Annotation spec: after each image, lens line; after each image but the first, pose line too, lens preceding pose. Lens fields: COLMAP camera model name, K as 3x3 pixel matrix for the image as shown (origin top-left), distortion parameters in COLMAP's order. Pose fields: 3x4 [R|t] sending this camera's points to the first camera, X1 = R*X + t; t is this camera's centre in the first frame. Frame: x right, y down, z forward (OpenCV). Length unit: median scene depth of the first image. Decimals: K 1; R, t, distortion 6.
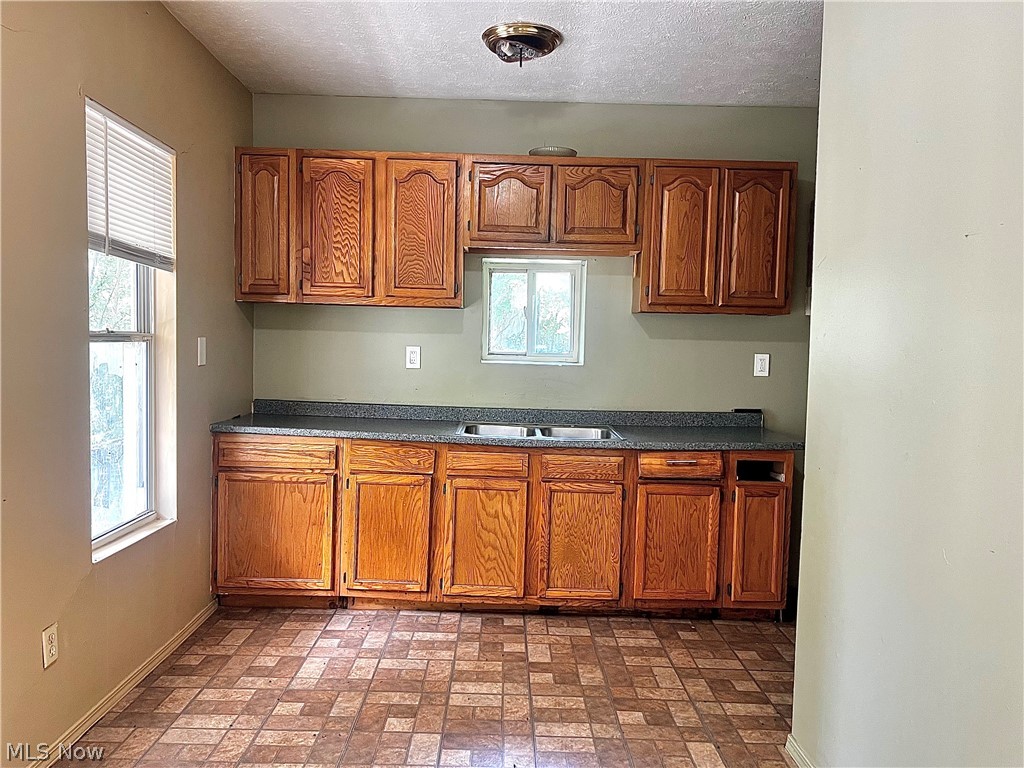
lens RADIAL K [[756.4, 0, 515.4], [0, 756.4, 391.6], [0, 0, 1]] dist [-0.002571, -0.007491]
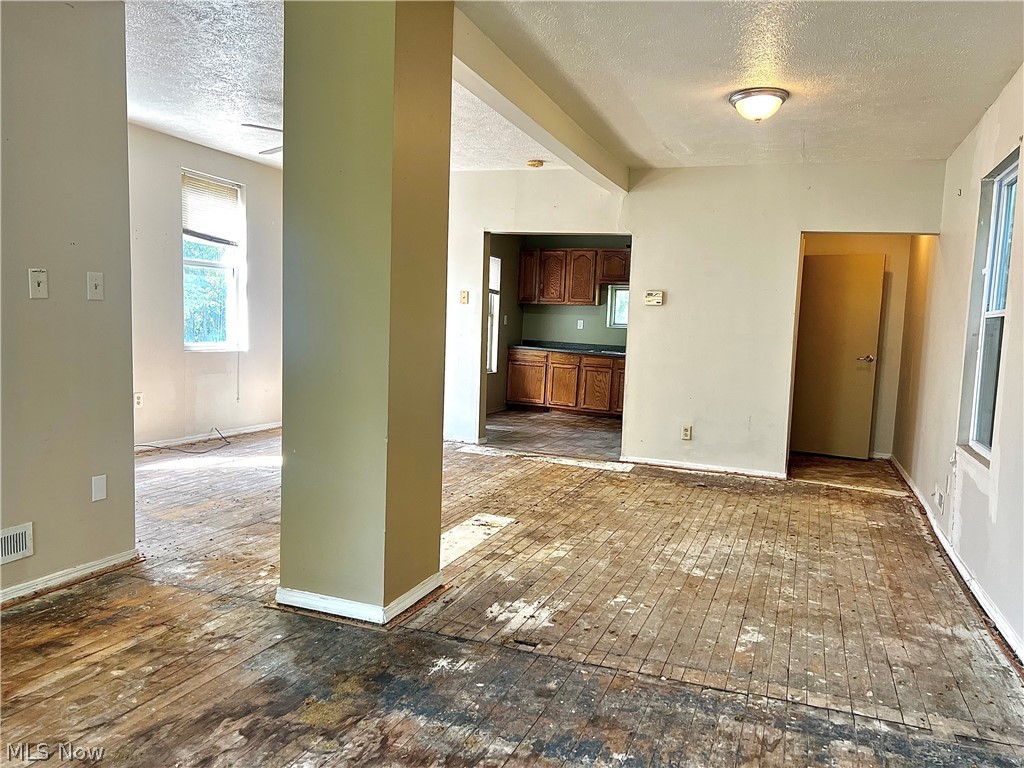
lens RADIAL K [[756.4, 0, 510.6], [0, 756.4, 386.2], [0, 0, 1]] dist [-0.002571, -0.007491]
pose [[0.921241, 0.046498, -0.386202, 0.751377], [-0.040070, 0.998892, 0.024681, 0.128357], [0.386922, -0.007262, 0.922084, -1.708403]]
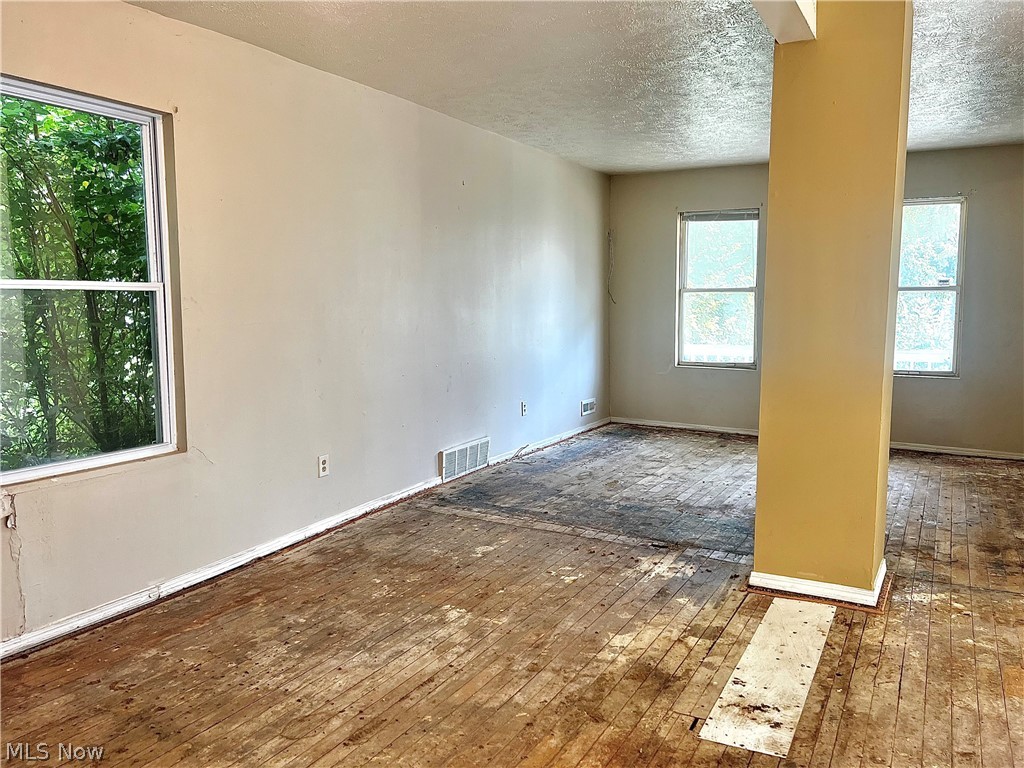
lens RADIAL K [[756.4, 0, 512.5], [0, 756.4, 384.4], [0, 0, 1]] dist [-0.002571, -0.007491]
pose [[-0.857661, -0.071468, 0.509226, -0.514282], [0.014616, 0.986506, 0.163070, -0.125065], [-0.514008, 0.147301, -0.845043, 1.737339]]
